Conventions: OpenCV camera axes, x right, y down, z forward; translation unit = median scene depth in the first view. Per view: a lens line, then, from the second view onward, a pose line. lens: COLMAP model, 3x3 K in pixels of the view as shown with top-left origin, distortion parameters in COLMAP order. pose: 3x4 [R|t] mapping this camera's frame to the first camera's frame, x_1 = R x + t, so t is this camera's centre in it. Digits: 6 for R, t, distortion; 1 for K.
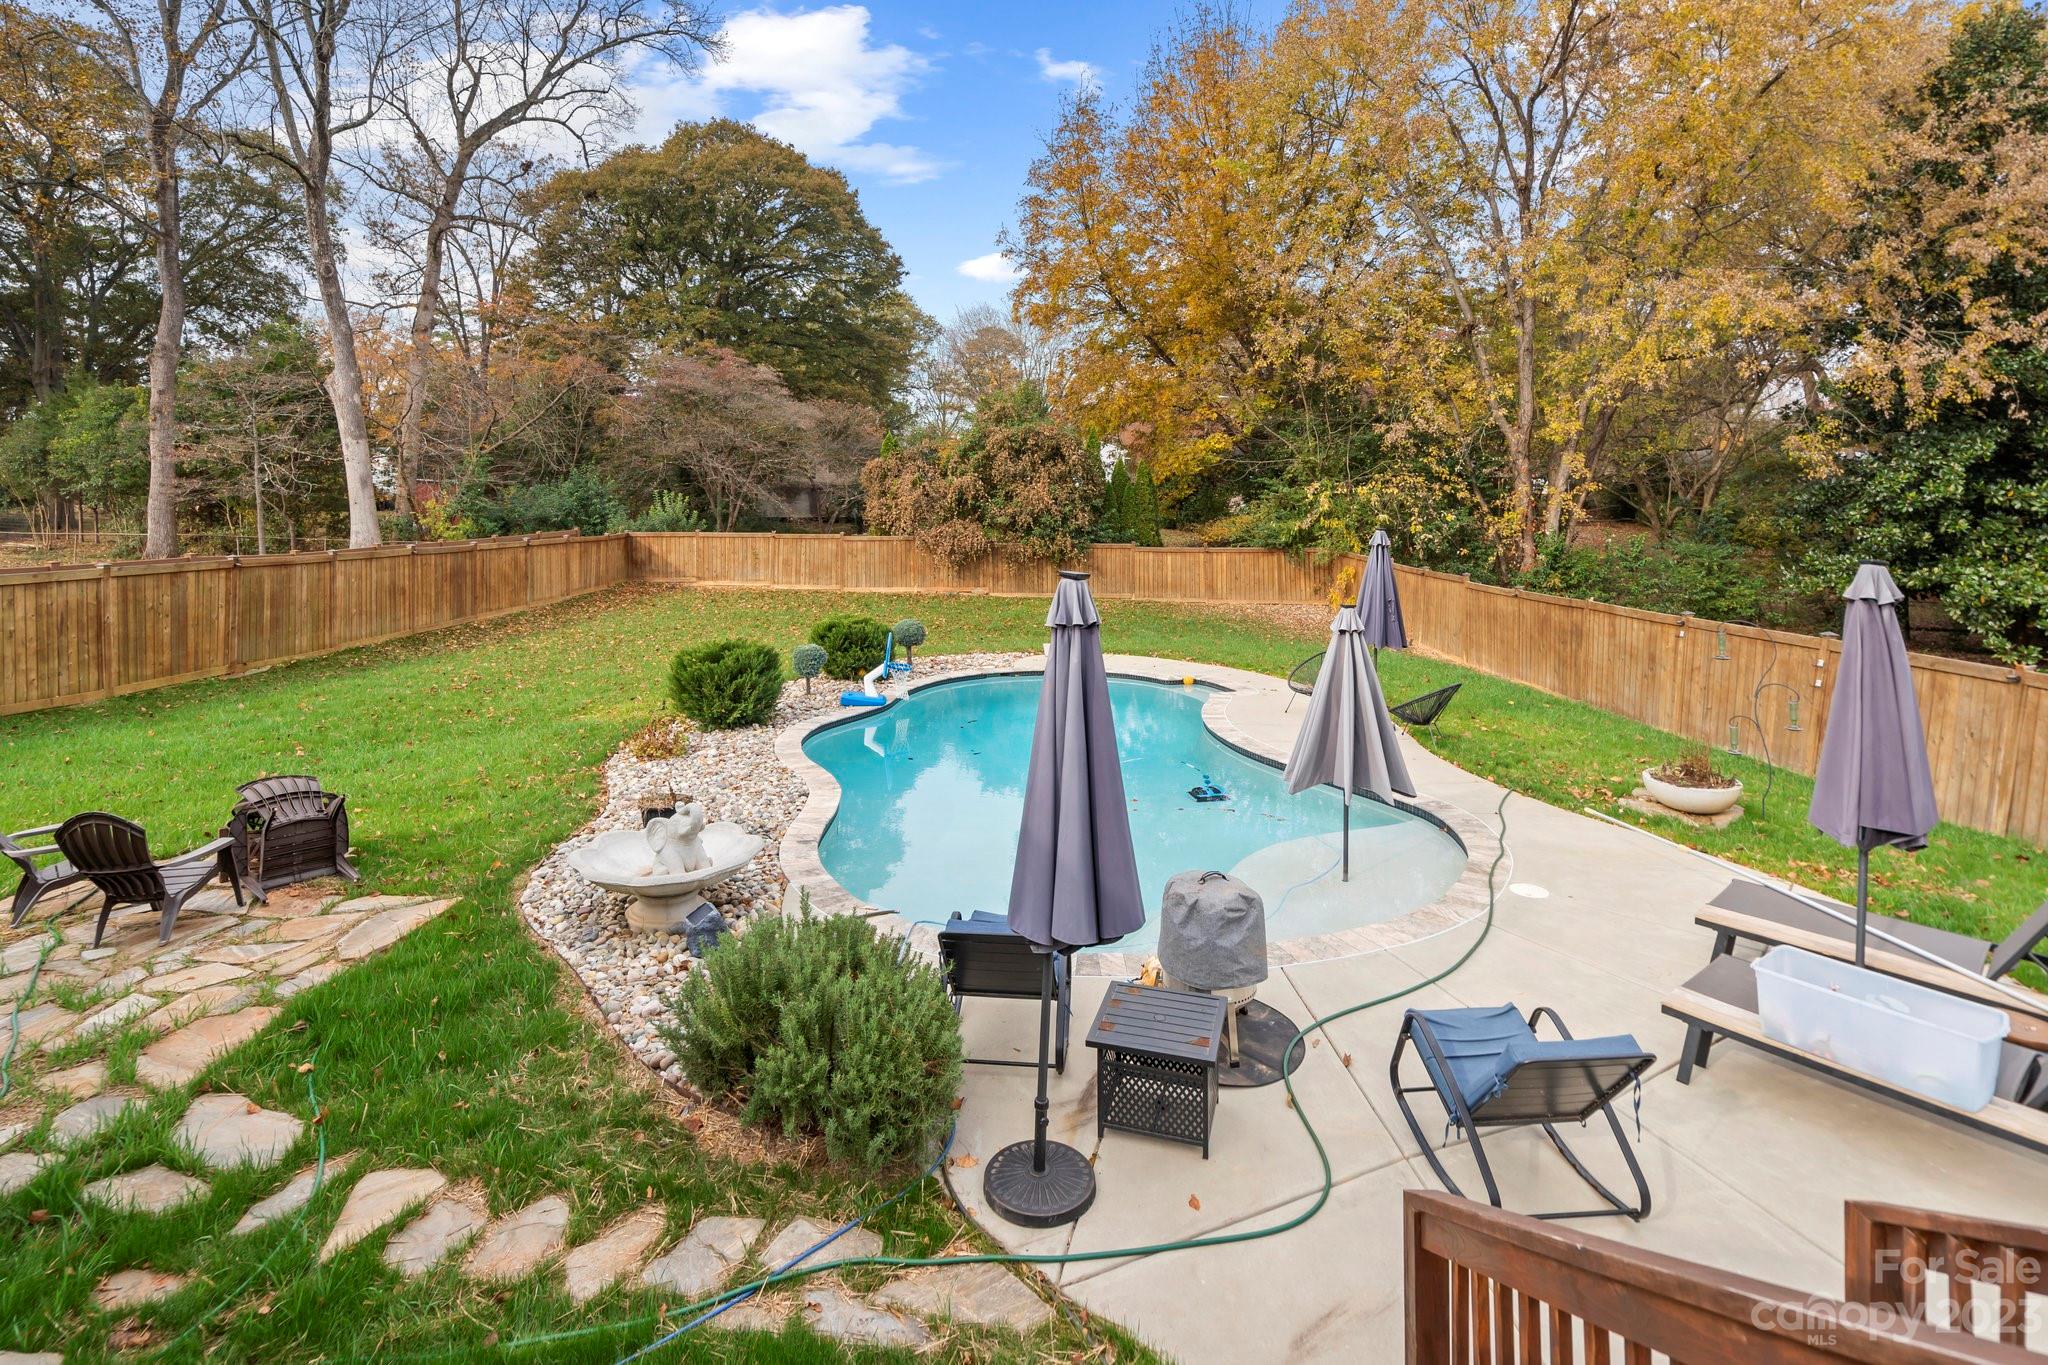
lens RADIAL K [[961.3, 0, 1022.1], [0, 961.3, 492.4], [0, 0, 1]] dist [0.001192, 0.000246]
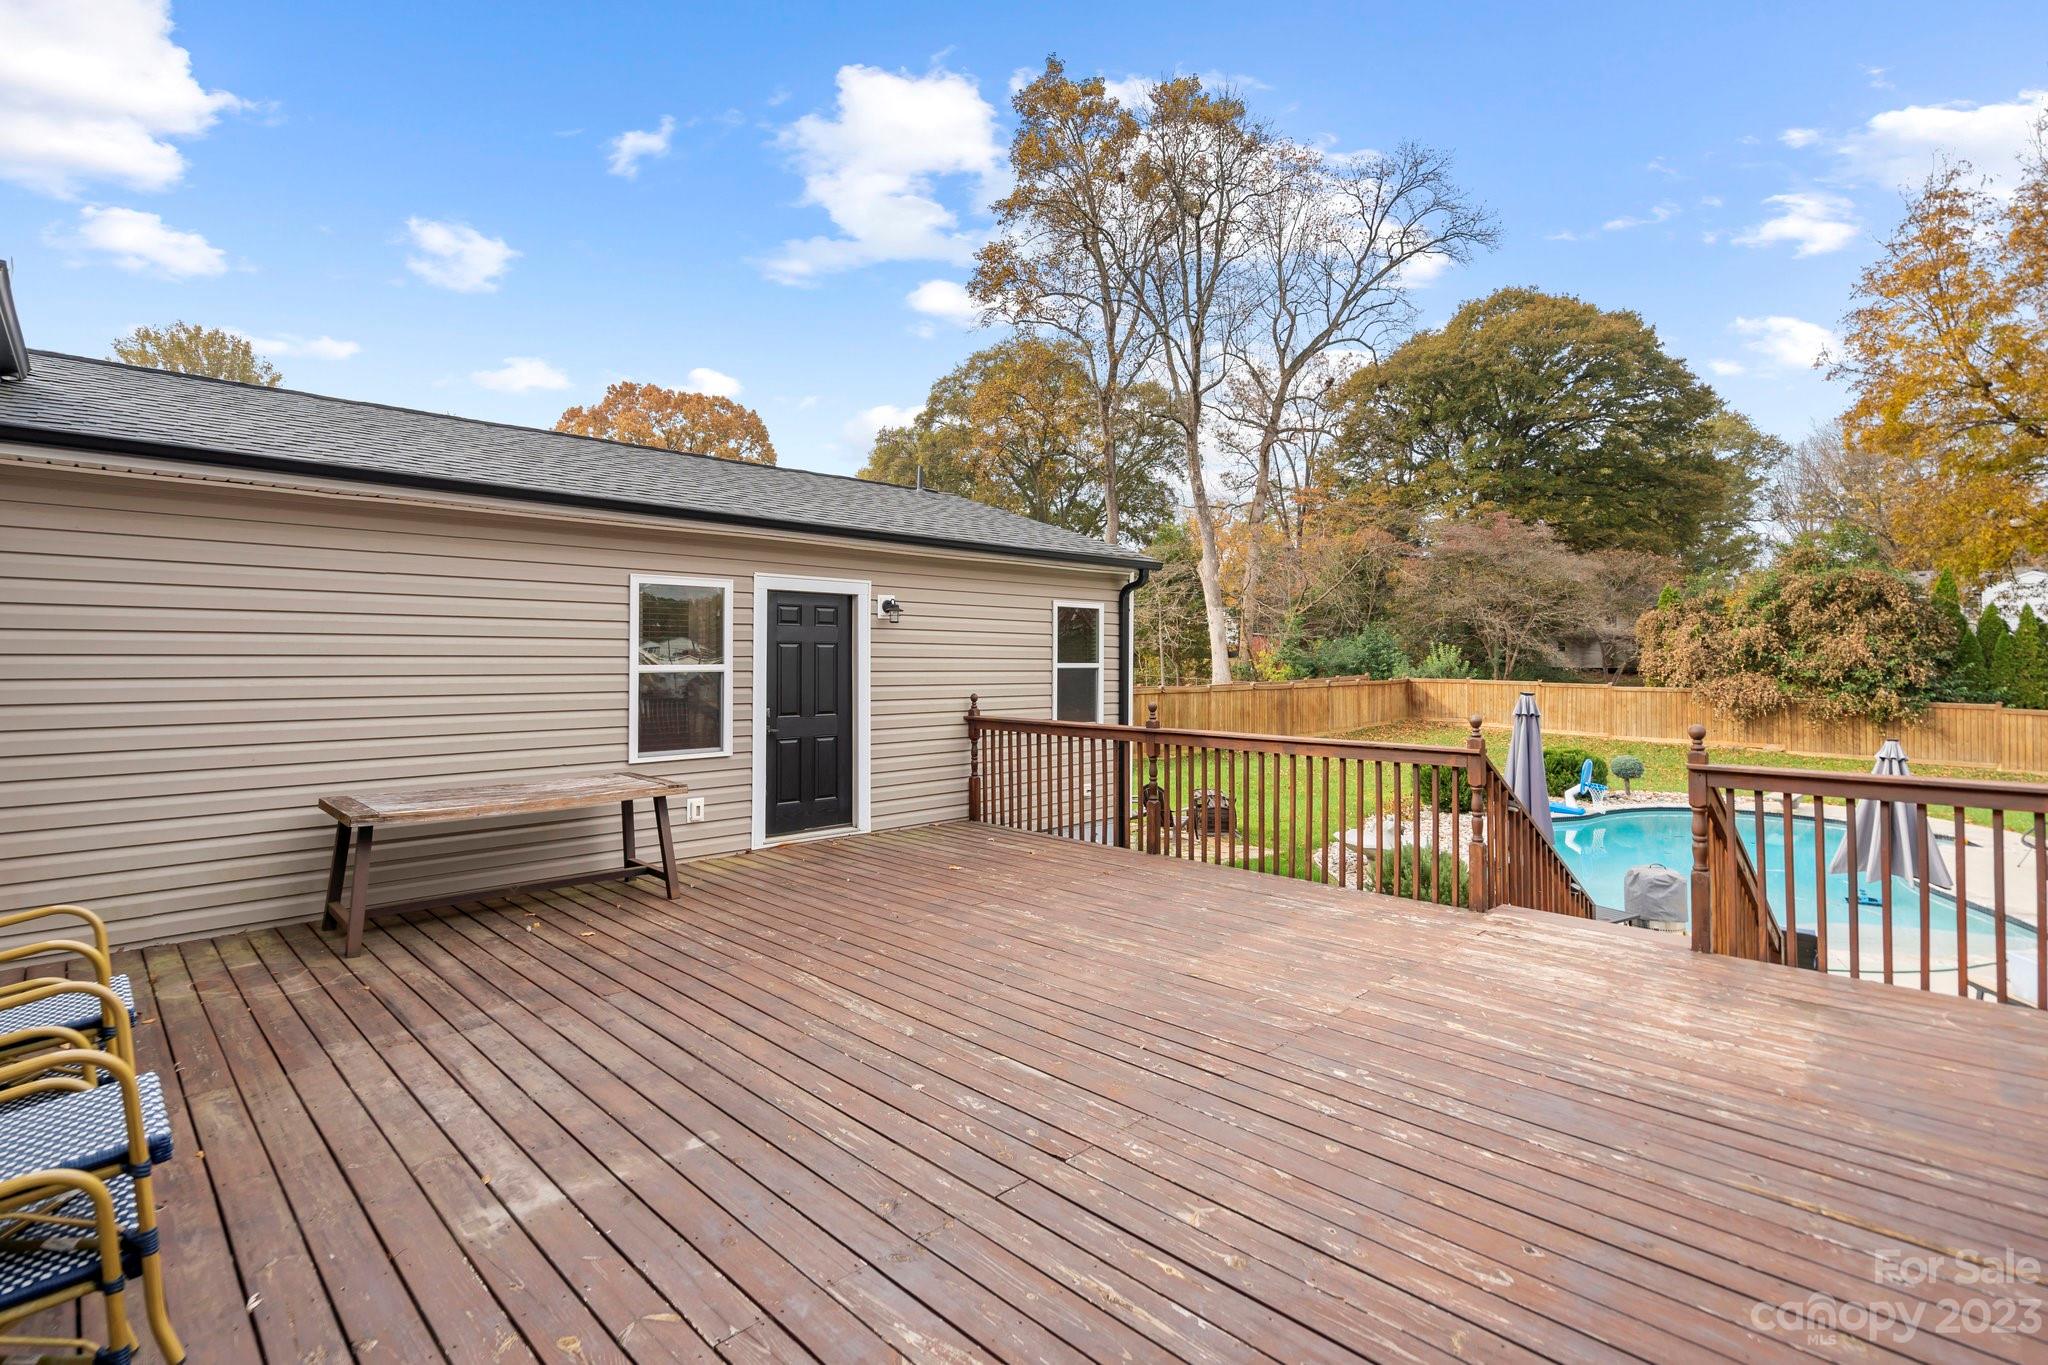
lens RADIAL K [[948.5, 0, 1018.9], [0, 948.5, 653.0], [0, 0, 1]] dist [0.000151, 0.000392]
pose [[0.697459, 0.003510, -0.716616, 0.086739], [0.005771, 0.999928, 0.010515, -0.004345], [0.716602, -0.011470, 0.697389, -0.150933]]
